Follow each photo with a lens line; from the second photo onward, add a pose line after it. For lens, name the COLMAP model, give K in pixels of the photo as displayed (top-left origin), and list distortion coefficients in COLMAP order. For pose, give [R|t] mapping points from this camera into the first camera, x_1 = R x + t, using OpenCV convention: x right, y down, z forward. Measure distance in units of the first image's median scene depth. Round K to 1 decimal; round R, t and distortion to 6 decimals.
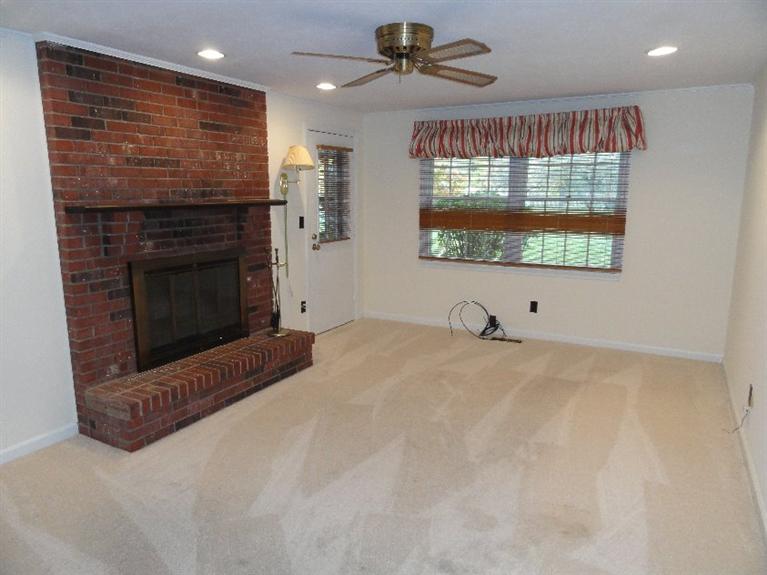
lens RADIAL K [[538.3, 0, 383.5], [0, 538.3, 287.5], [0, 0, 1]] dist [0.003055, 0.004203]
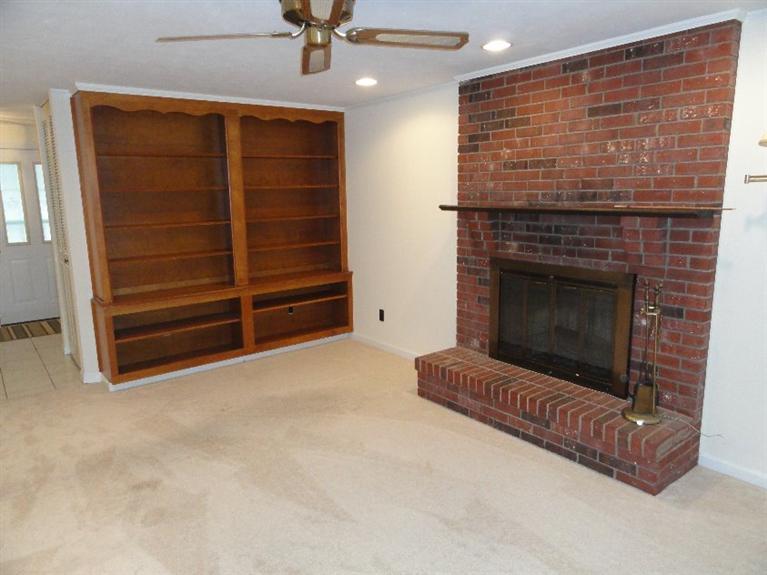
lens RADIAL K [[538.3, 0, 383.5], [0, 538.3, 287.5], [0, 0, 1]] dist [0.003055, 0.004203]
pose [[-0.397209, 0.170913, -0.901673, 0.582842], [-0.150383, 0.957103, 0.247667, -0.211504], [0.905323, 0.233972, -0.354468, 1.112186]]
